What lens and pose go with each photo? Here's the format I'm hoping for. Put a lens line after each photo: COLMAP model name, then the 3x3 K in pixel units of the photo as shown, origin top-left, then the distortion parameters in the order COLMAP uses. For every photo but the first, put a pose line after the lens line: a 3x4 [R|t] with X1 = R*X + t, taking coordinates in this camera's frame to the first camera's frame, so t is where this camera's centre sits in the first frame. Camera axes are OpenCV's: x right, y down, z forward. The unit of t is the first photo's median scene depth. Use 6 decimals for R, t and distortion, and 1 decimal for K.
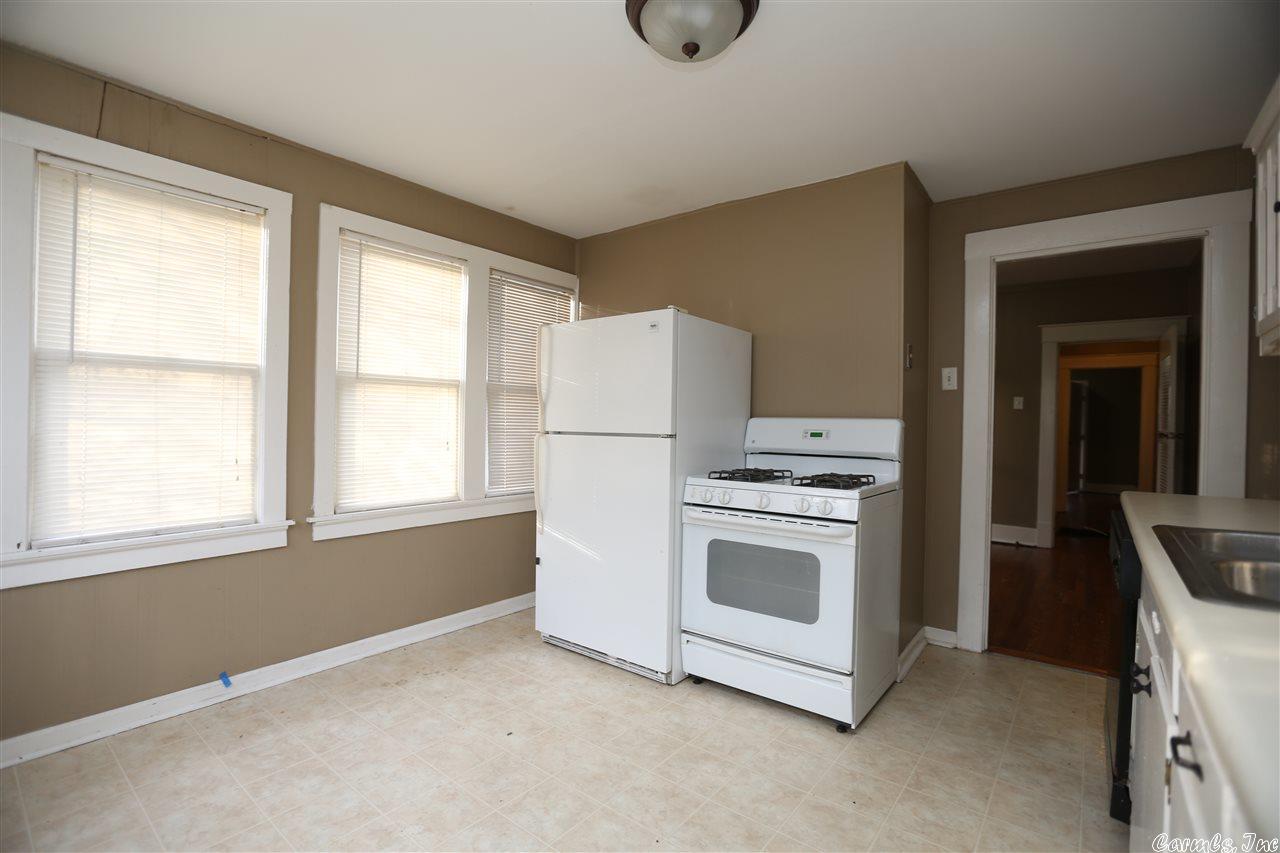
lens RADIAL K [[584.6, 0, 636.5], [0, 584.6, 430.6], [0, 0, 1]] dist [-0.041576, 0.009932]
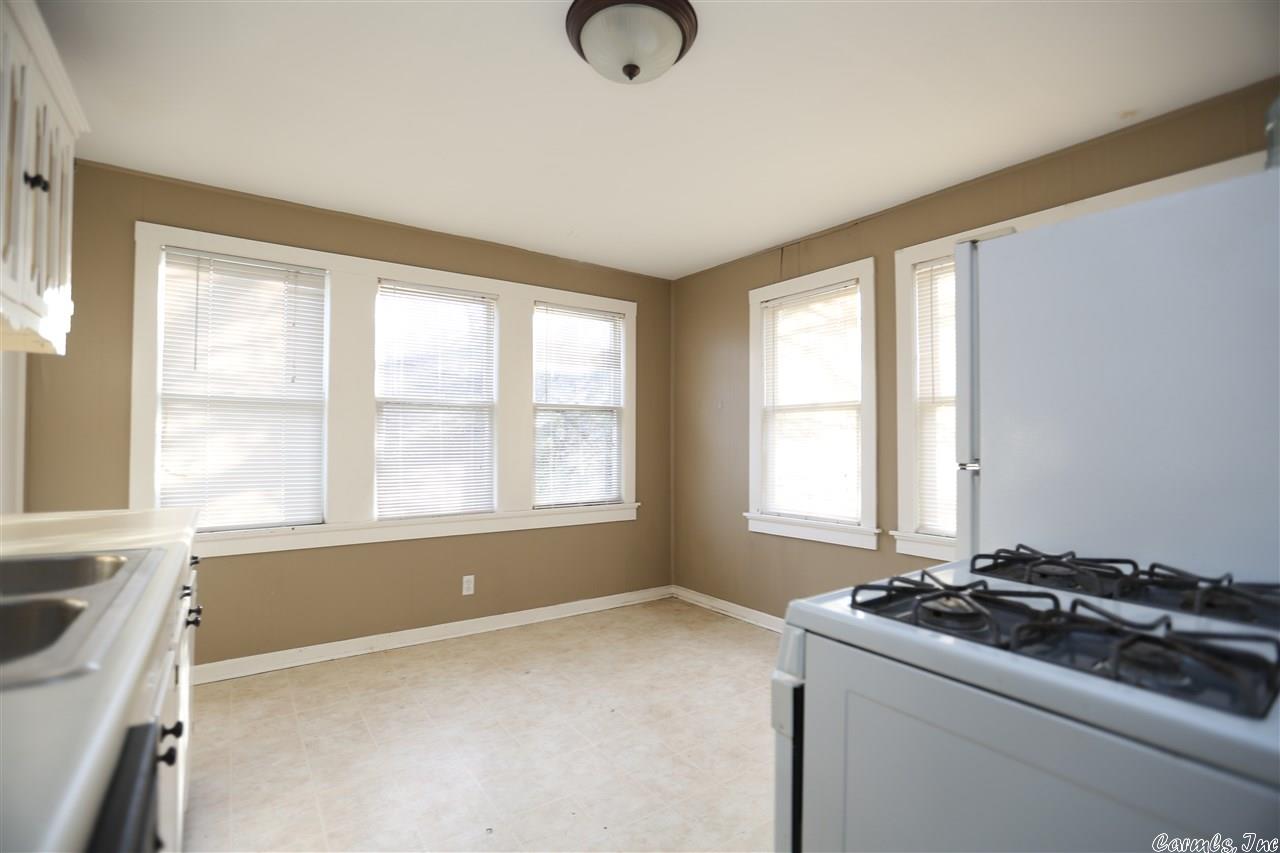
lens RADIAL K [[584.6, 0, 628.1], [0, 584.6, 431.7], [0, 0, 1]] dist [-0.041576, 0.009932]
pose [[-0.283304, -0.025068, -0.958702, 0.751577], [-0.023510, 0.999539, -0.019189, -0.009803], [0.958742, 0.017103, -0.283763, 0.923097]]
